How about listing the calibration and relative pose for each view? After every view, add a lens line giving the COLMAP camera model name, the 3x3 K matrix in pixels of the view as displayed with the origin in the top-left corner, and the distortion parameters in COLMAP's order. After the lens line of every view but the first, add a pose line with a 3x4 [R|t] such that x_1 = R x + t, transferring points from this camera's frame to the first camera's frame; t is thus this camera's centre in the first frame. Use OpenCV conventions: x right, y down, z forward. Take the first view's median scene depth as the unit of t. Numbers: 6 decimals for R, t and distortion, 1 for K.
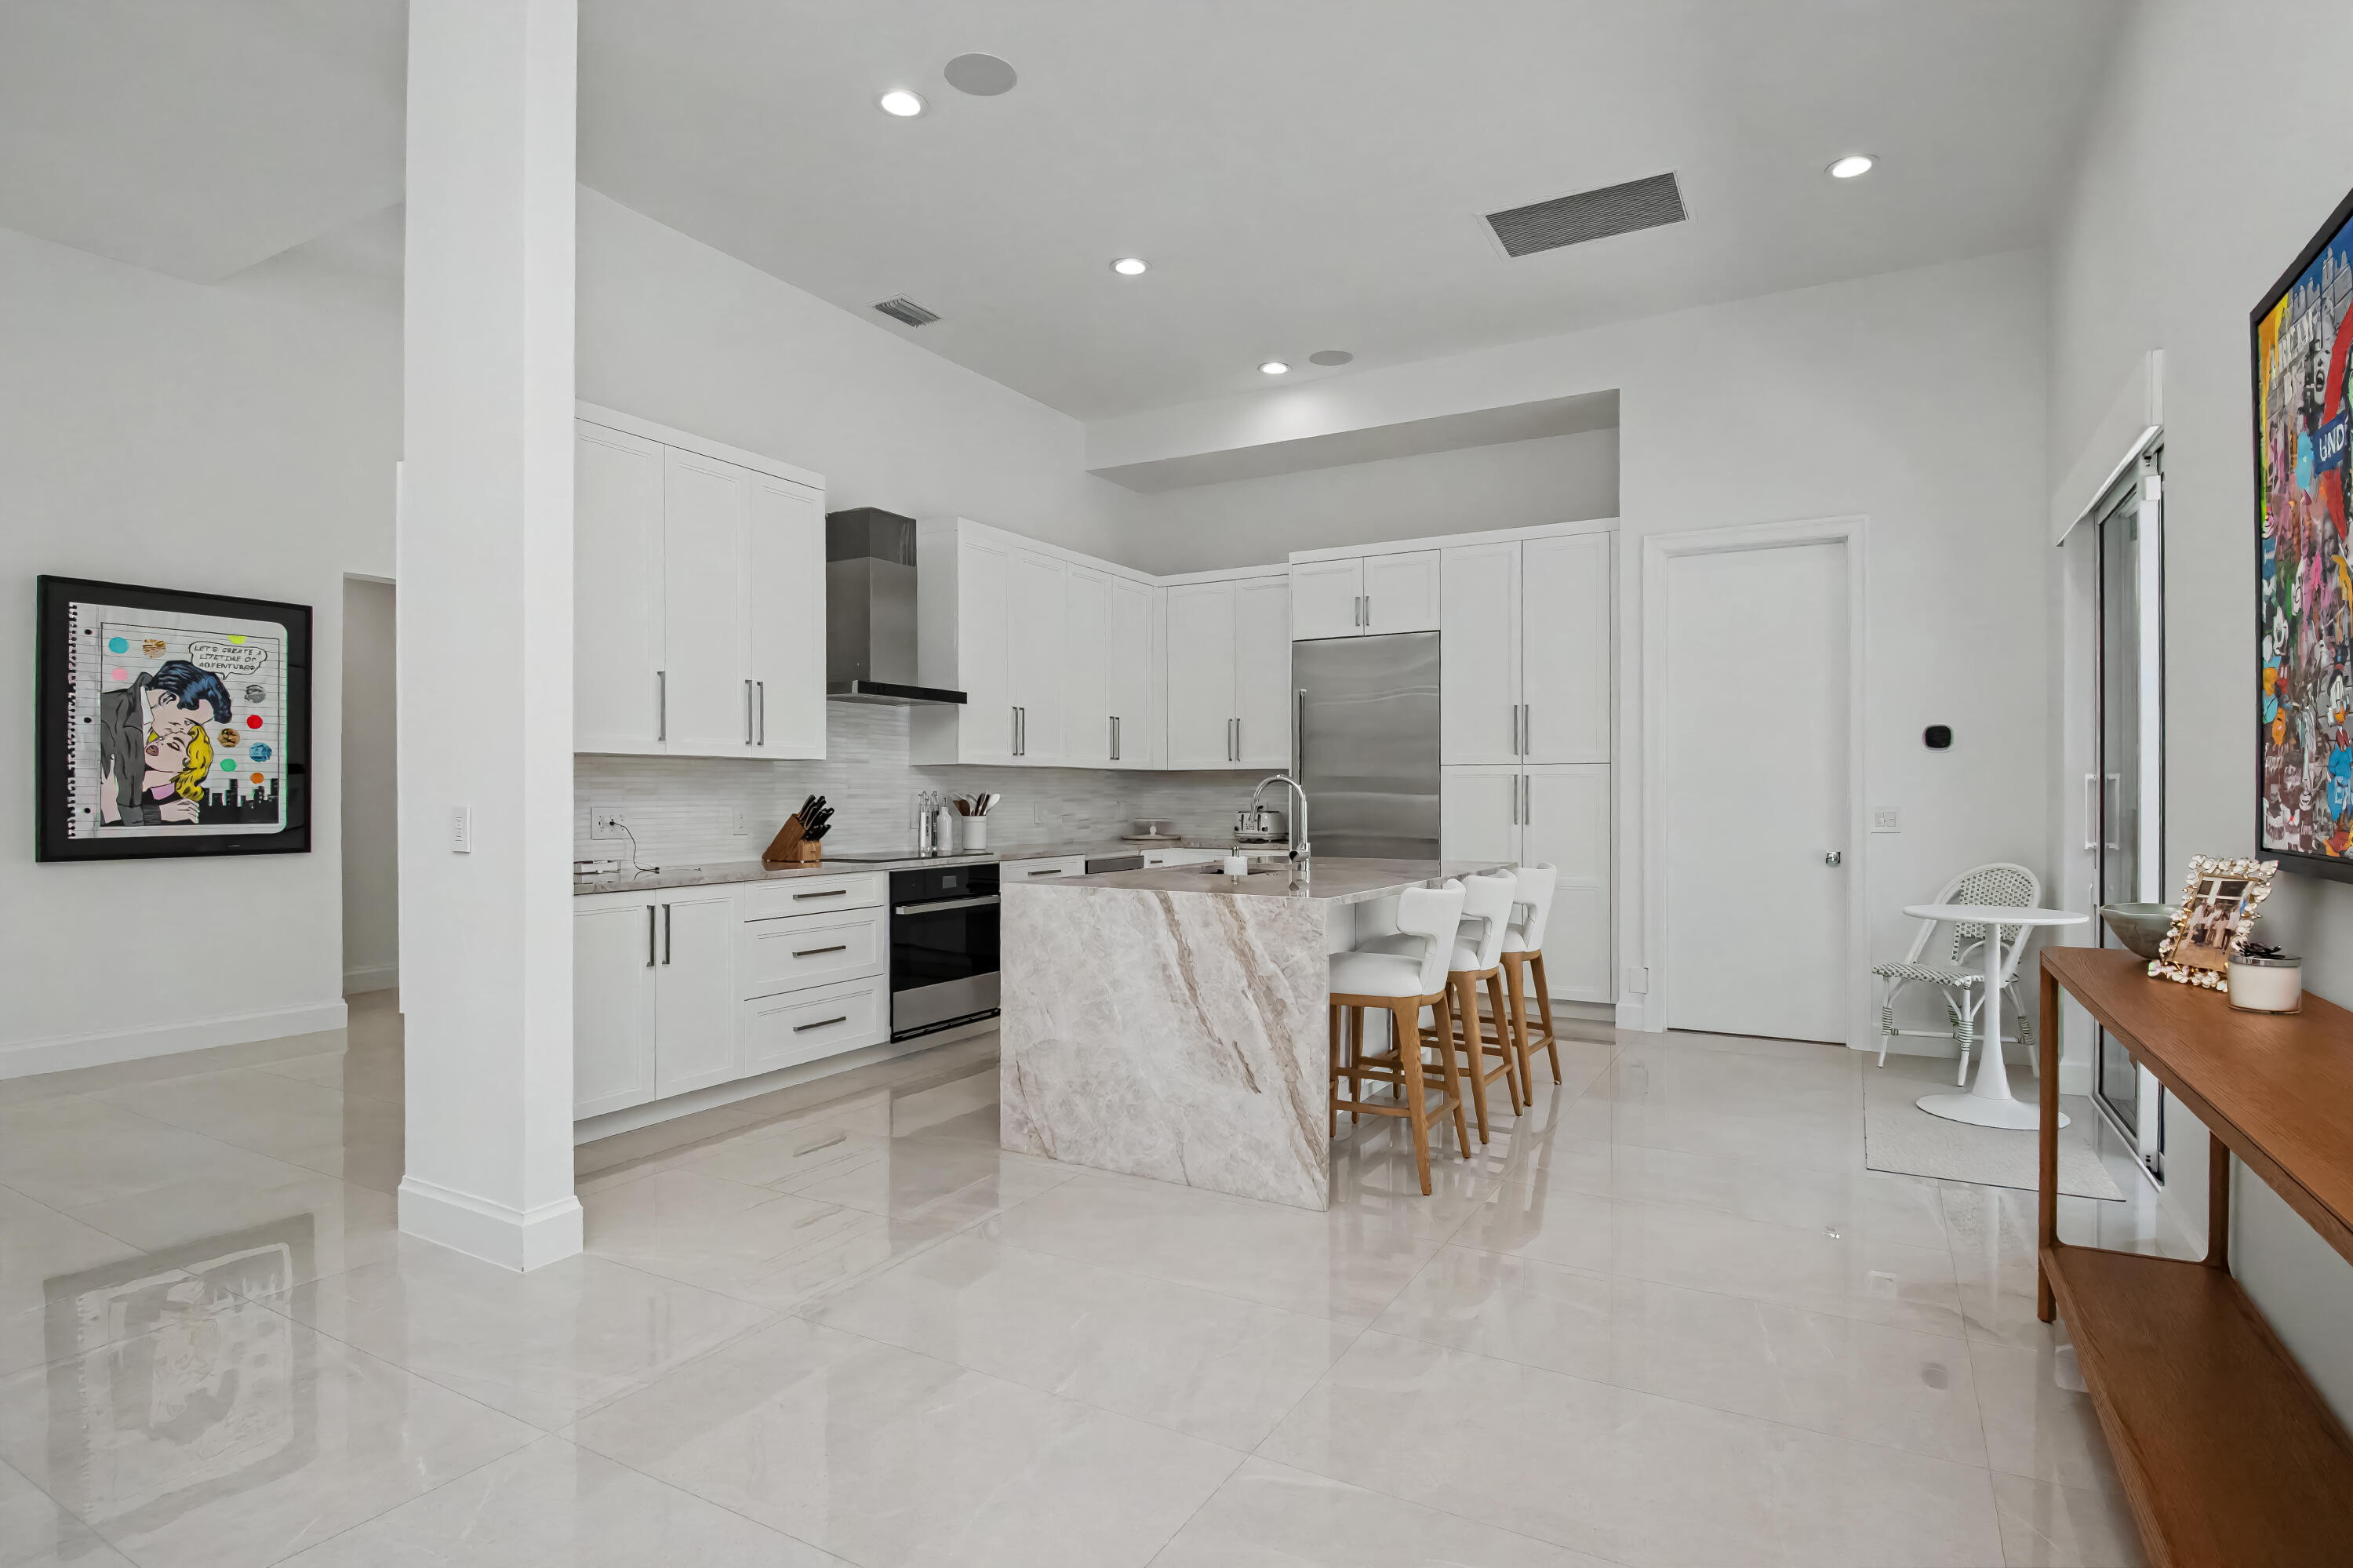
lens RADIAL K [[1204.6, 0, 1180.2], [0, 1204.6, 799.2], [0, 0, 1]] dist [-0.012796, -0.007765]
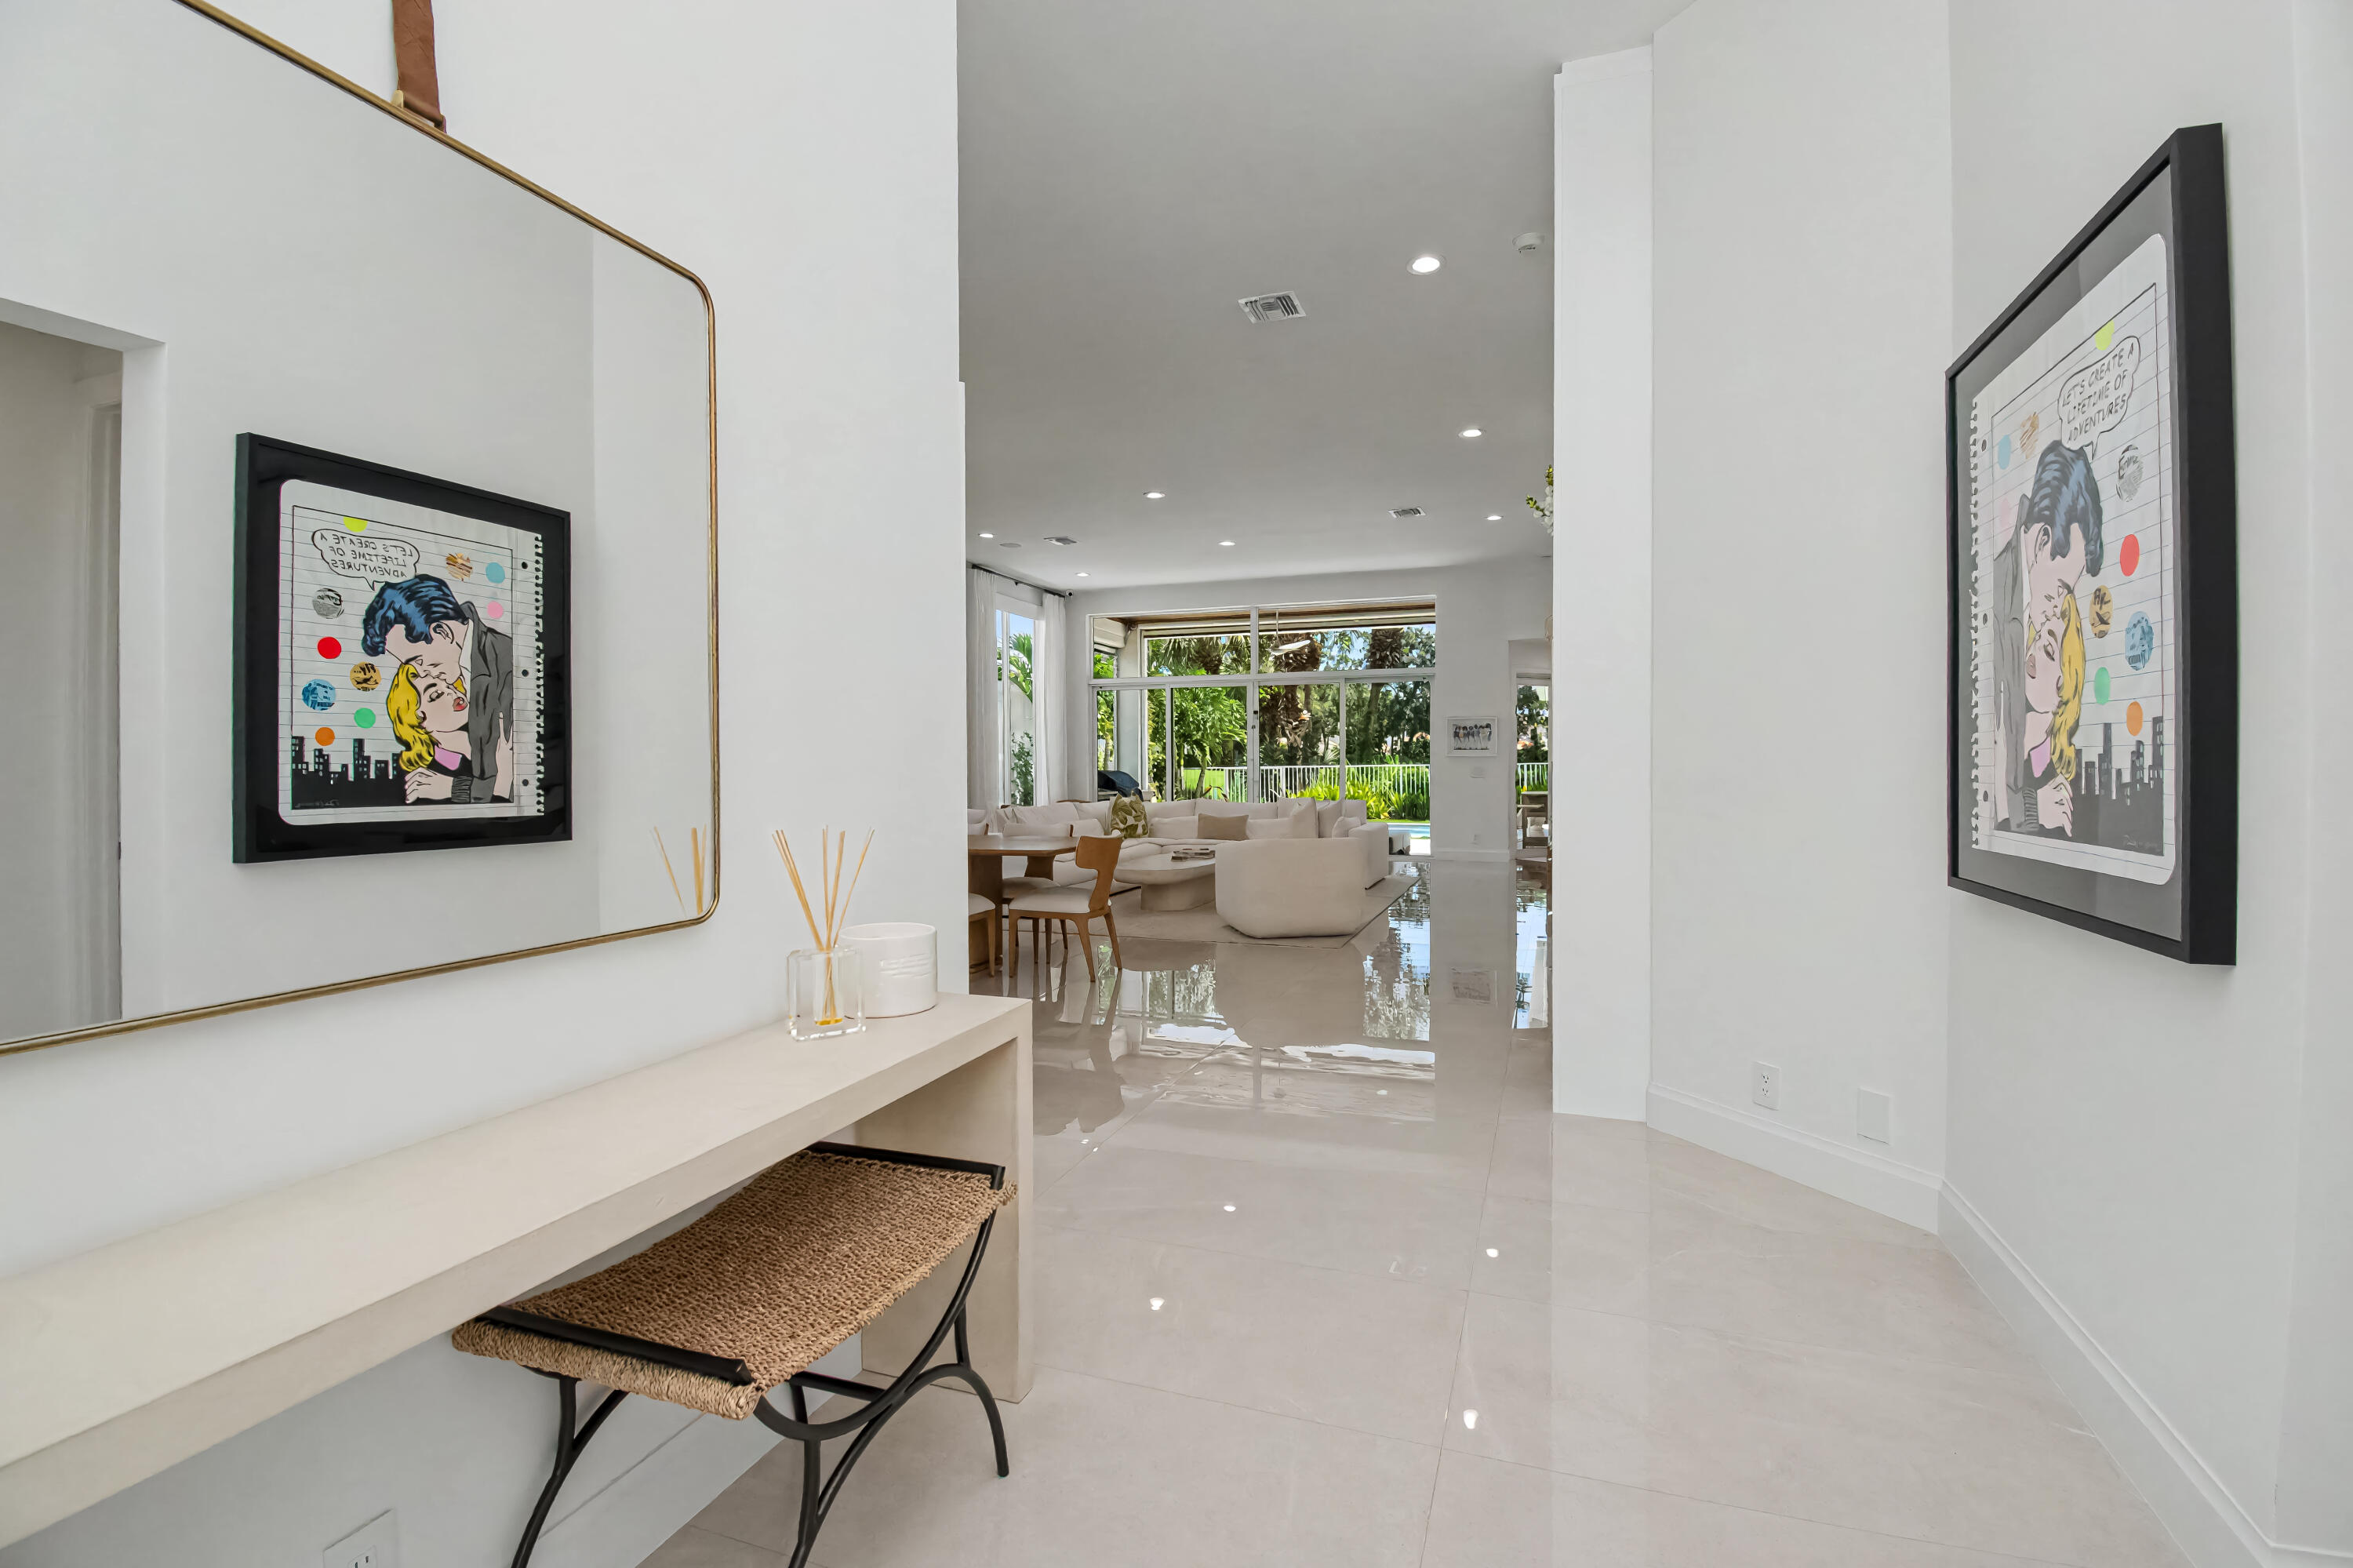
lens RADIAL K [[1058.1, 0, 1180.5], [0, 1058.1, 774.6], [0, 0, 1]] dist [-0.000964, -0.015260]
pose [[-0.984524, 0.004396, -0.175197, -0.459934], [0.001915, 0.999896, 0.014325, -0.006337], [0.175241, 0.013768, -0.984429, 1.266577]]
